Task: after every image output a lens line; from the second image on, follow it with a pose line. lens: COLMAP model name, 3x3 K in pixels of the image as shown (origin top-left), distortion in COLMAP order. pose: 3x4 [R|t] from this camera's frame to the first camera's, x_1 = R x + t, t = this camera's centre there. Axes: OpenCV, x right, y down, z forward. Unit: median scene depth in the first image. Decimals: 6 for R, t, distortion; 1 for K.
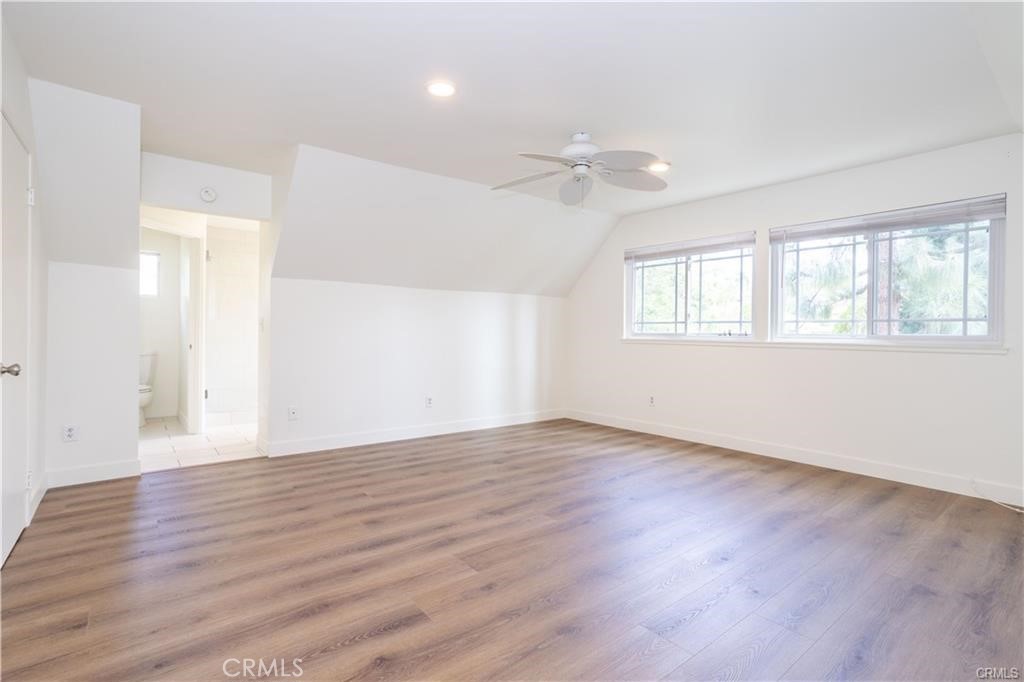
lens RADIAL K [[488.0, 0, 512.9], [0, 488.0, 337.5], [0, 0, 1]] dist [-0.026409, 0.007395]
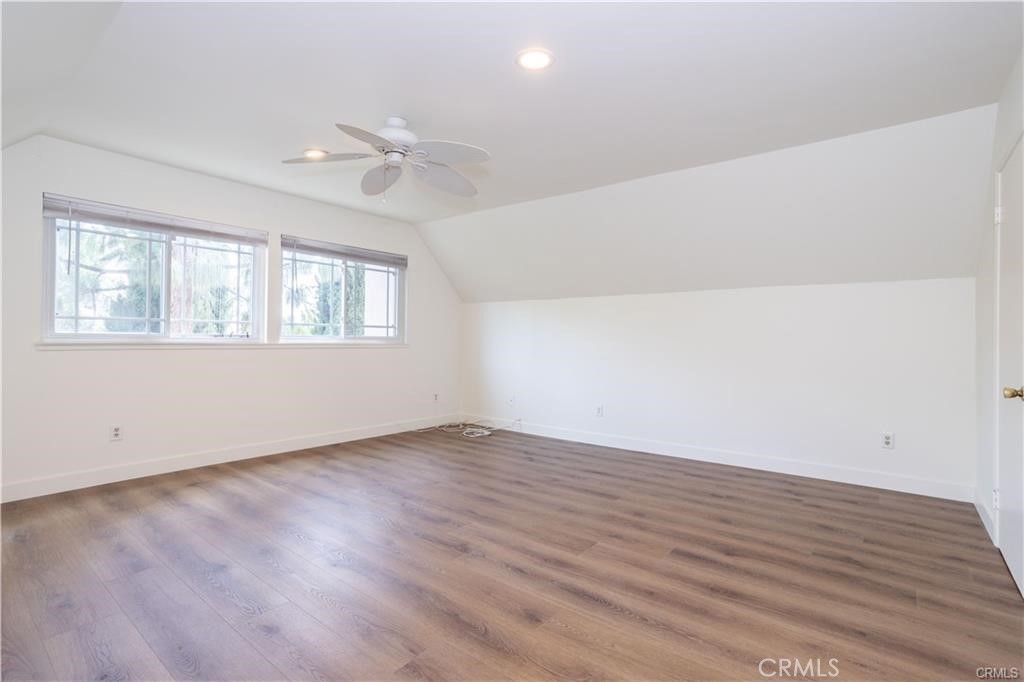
lens RADIAL K [[488.0, 0, 512.4], [0, 488.0, 339.5], [0, 0, 1]] dist [-0.026409, 0.007395]
pose [[-0.220109, -0.014228, 0.975371, -0.793651], [-0.001841, 0.999898, 0.014170, -0.019265], [-0.975473, 0.001323, -0.220113, 0.987240]]
